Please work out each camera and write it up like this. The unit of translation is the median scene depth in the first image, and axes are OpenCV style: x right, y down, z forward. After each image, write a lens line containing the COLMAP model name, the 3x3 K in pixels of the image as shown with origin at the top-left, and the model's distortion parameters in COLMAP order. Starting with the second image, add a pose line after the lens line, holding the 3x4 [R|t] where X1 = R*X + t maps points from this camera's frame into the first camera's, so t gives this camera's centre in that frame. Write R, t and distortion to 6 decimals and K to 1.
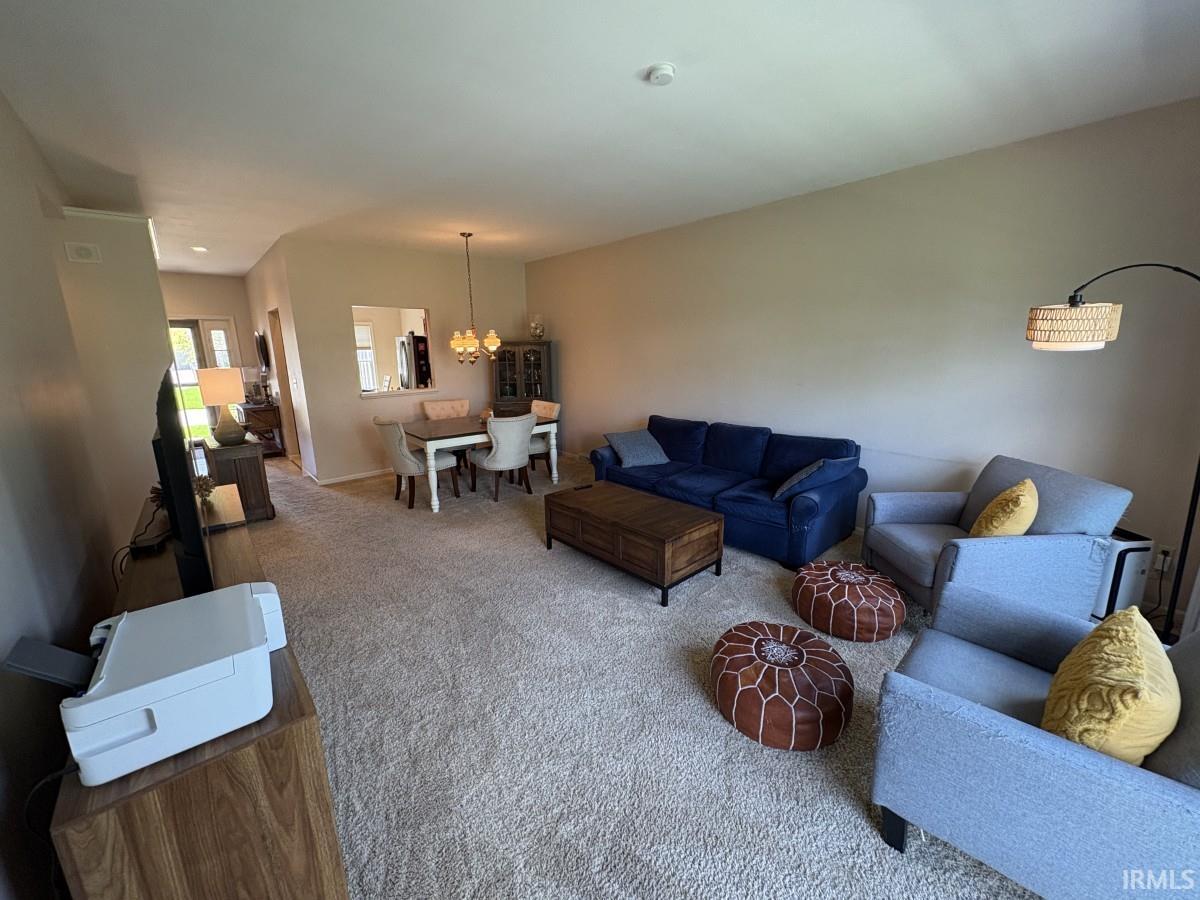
lens RADIAL K [[476.4, 0, 600.0], [0, 476.4, 450.0], [0, 0, 1]] dist [-0.002029, 0.000288]
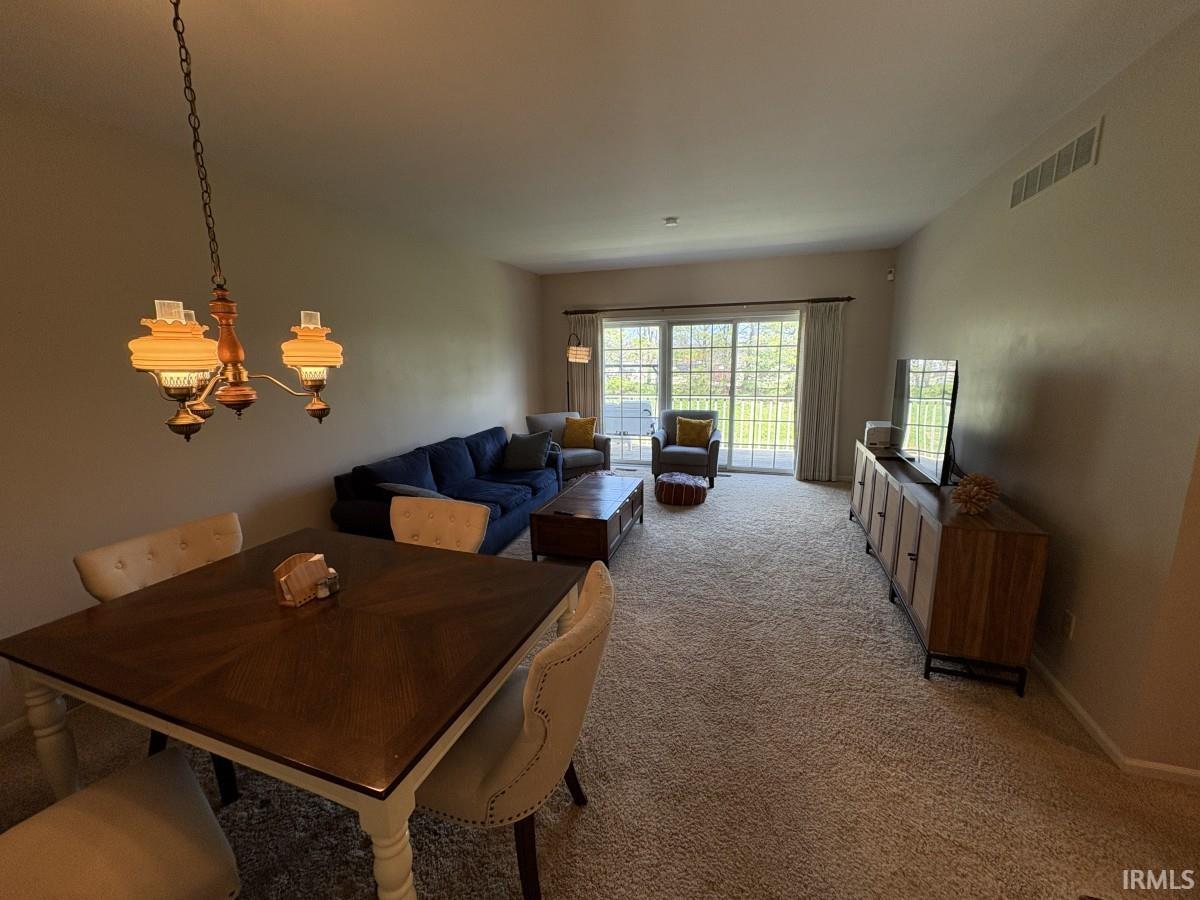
lens RADIAL K [[476.4, 0, 600.0], [0, 476.4, 450.0], [0, 0, 1]] dist [-0.002029, 0.000288]
pose [[-0.506923, -0.147290, 0.849314, -0.625694], [0.197847, 0.939108, 0.280949, -0.212456], [-0.838979, 0.310454, -0.446915, 0.983435]]
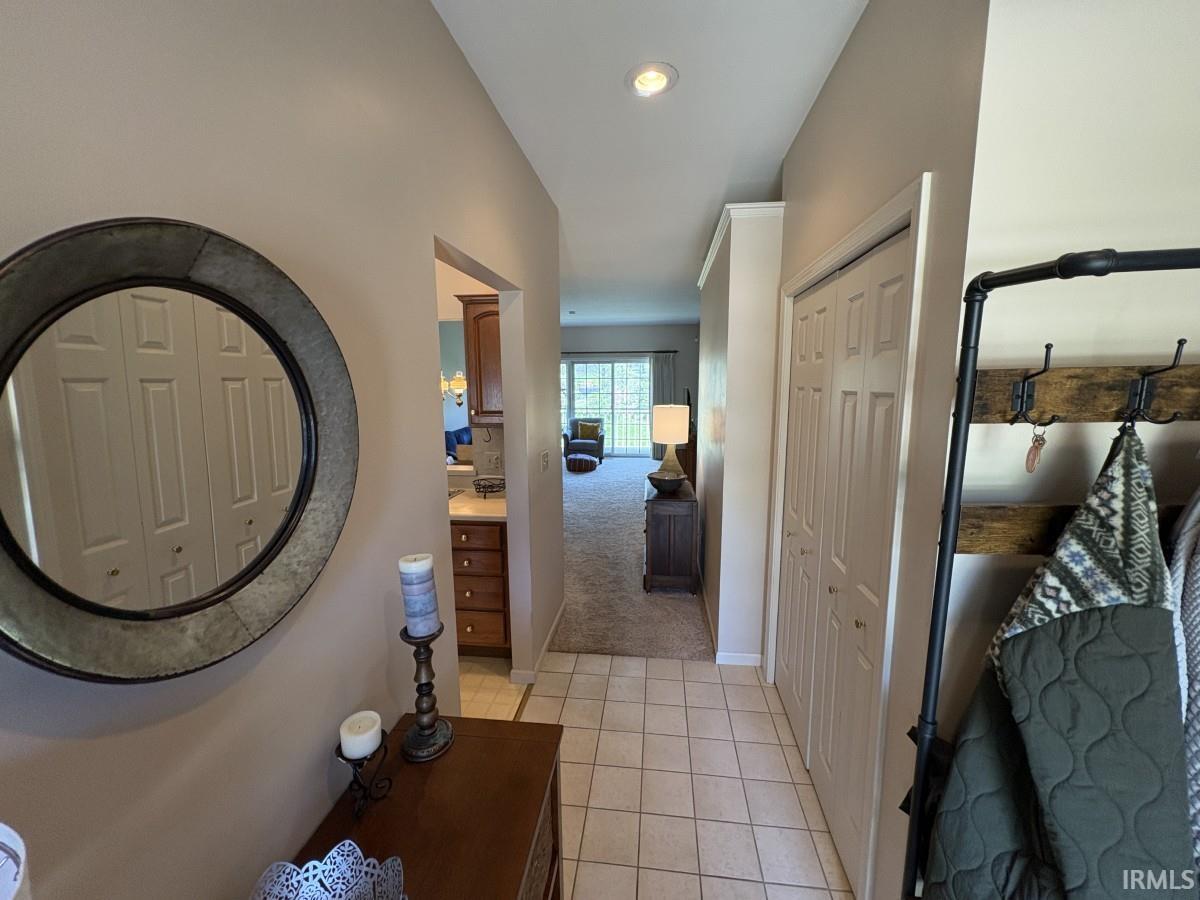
lens RADIAL K [[476.4, 0, 600.0], [0, 476.4, 450.0], [0, 0, 1]] dist [-0.002029, 0.000288]
pose [[-0.669166, -0.094360, 0.737098, -1.192214], [0.164726, 0.948393, 0.270953, -0.314394], [-0.724626, 0.302732, -0.619089, 1.431698]]
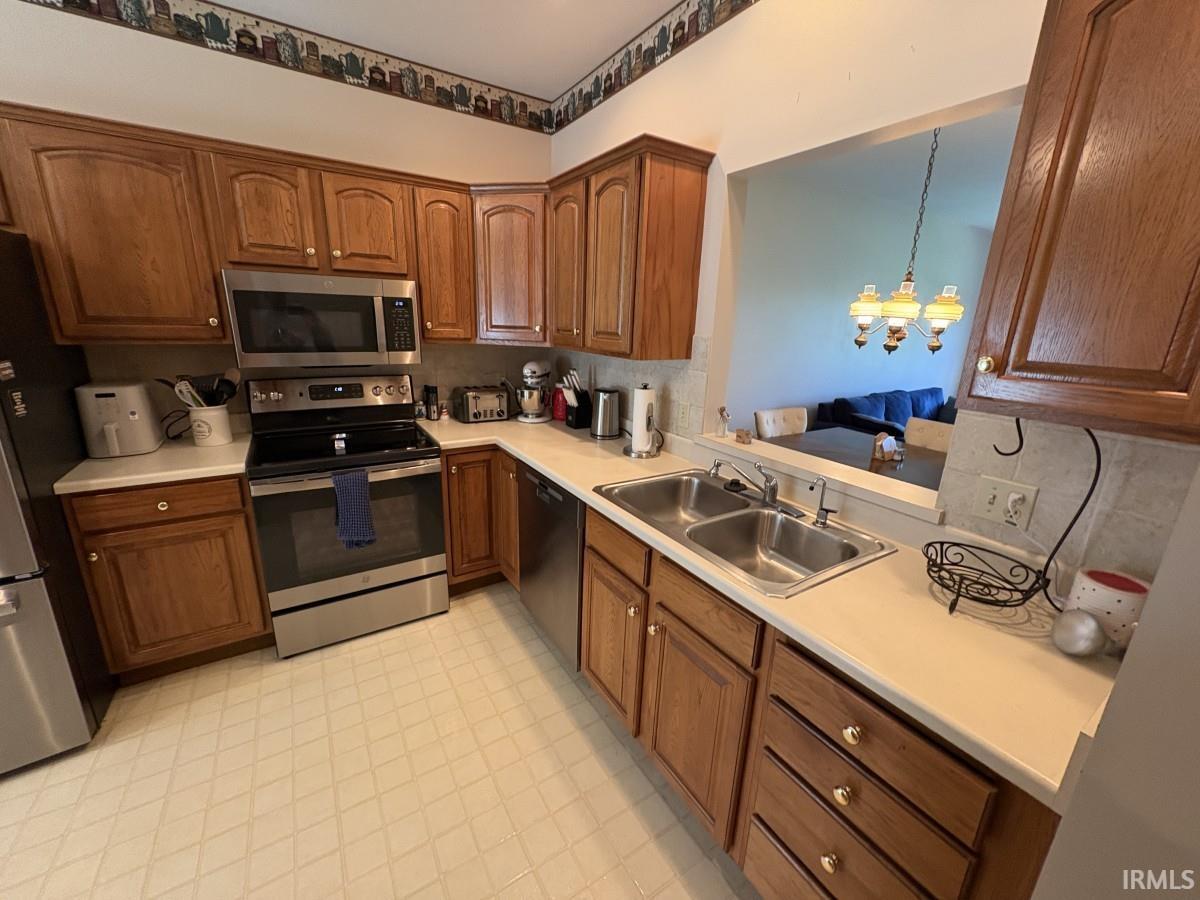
lens RADIAL K [[476.4, 0, 600.0], [0, 476.4, 450.0], [0, 0, 1]] dist [-0.002029, 0.000288]
pose [[0.151735, -0.252320, 0.955673, -0.860939], [0.170900, 0.959003, 0.226065, -0.260721], [-0.973535, 0.129023, 0.188636, 1.284369]]
